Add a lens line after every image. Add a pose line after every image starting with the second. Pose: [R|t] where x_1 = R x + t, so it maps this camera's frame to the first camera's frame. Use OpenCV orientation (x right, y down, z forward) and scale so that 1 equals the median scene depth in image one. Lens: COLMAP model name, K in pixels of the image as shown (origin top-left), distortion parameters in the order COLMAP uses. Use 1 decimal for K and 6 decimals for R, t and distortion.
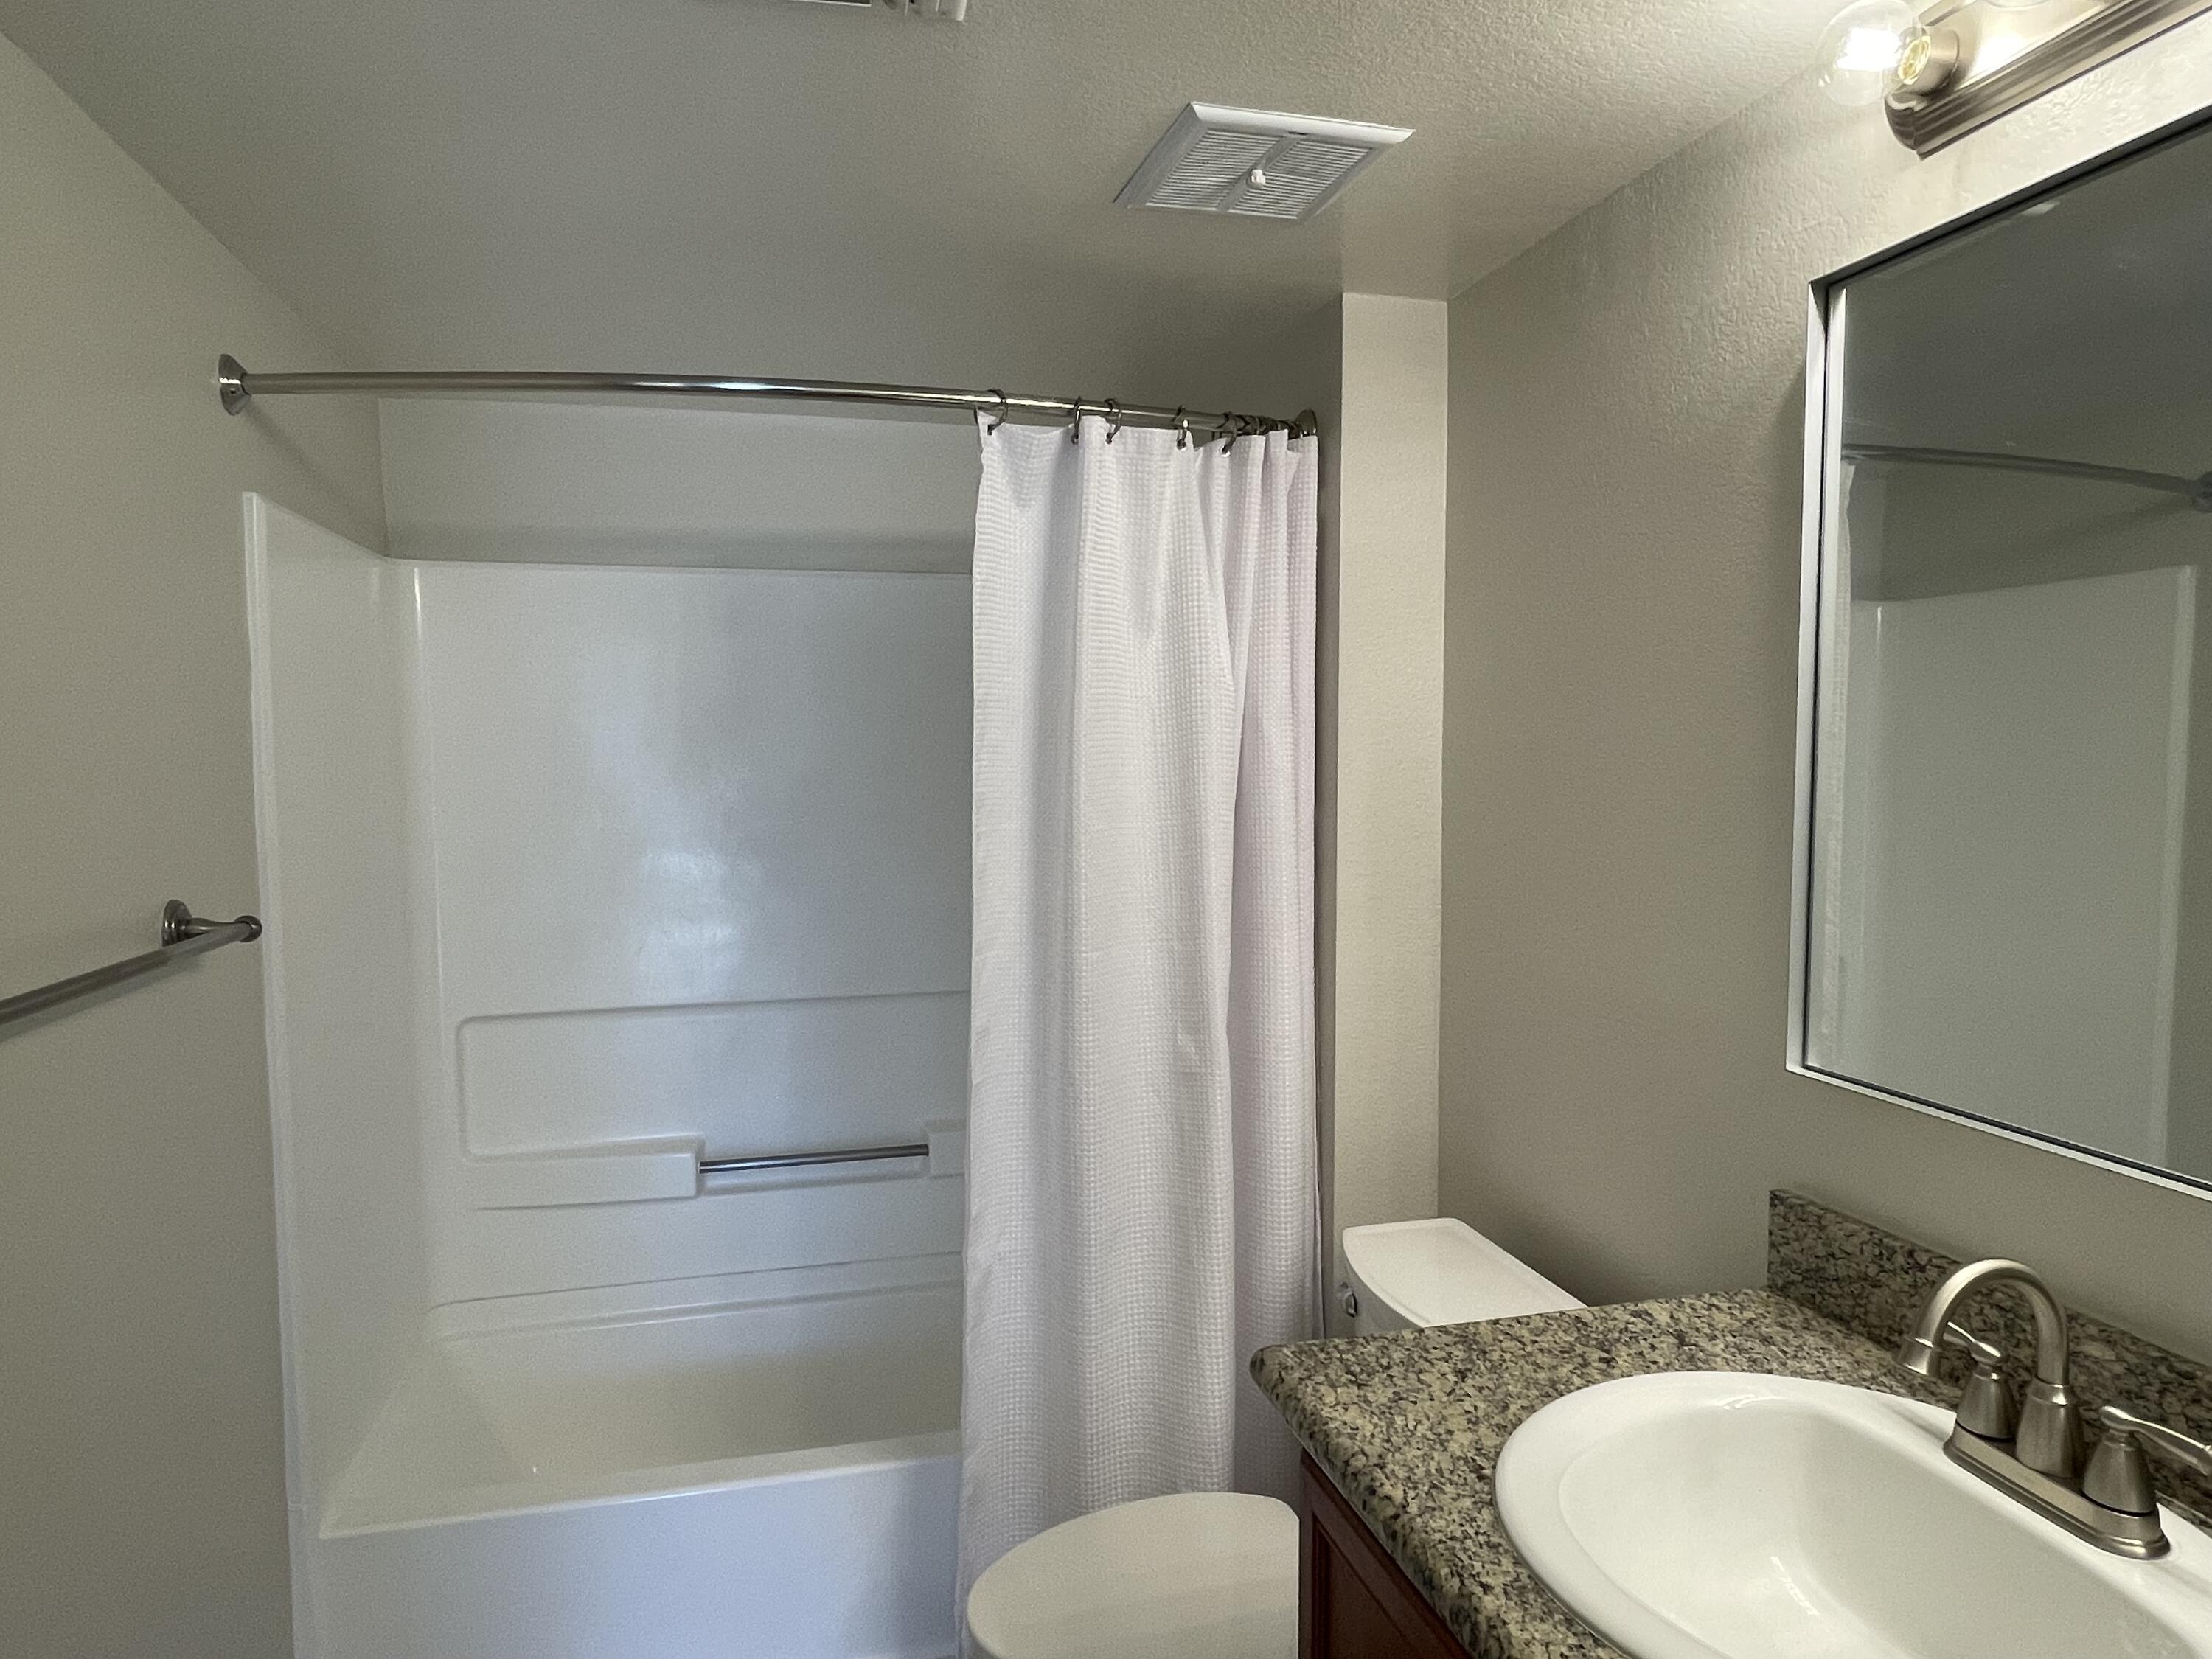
lens RADIAL K [[1365.2, 0, 1102.7], [0, 1365.2, 839.2], [0, 0, 1]] dist [0.003179, -0.000874]
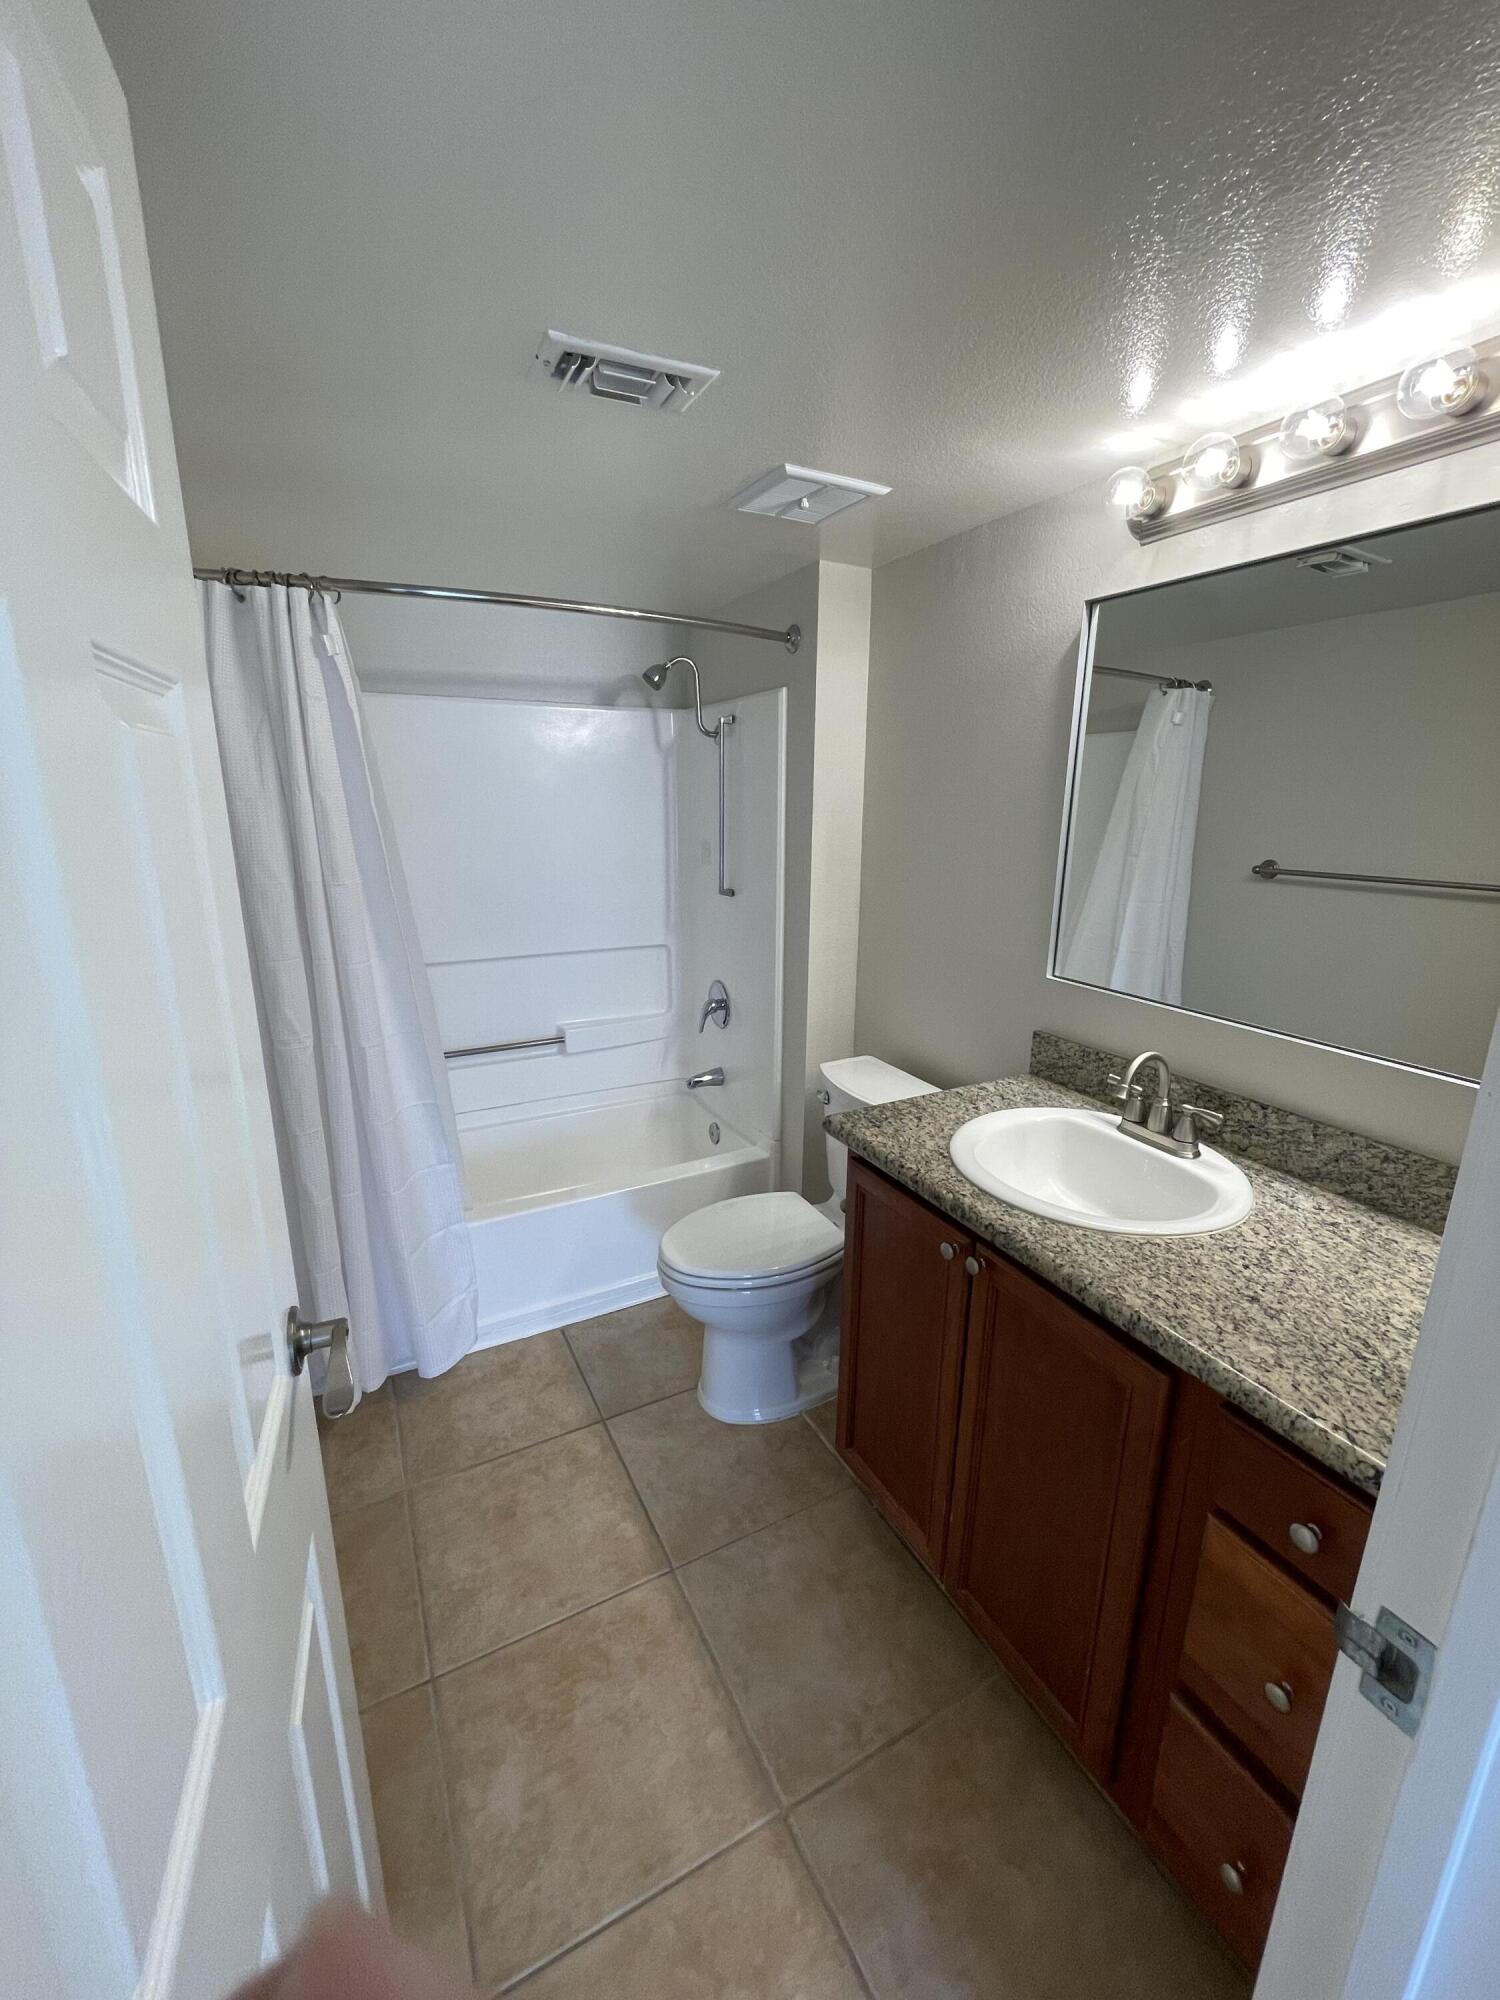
lens RADIAL K [[810.9, 0, 753.8], [0, 810.9, 997.2], [0, 0, 1]] dist [-0.003259, 0.000503]
pose [[0.970140, -0.043430, 0.238624, -0.305736], [-0.000044, 0.983807, 0.179233, -0.040204], [-0.242544, -0.173892, 0.954429, -0.162248]]
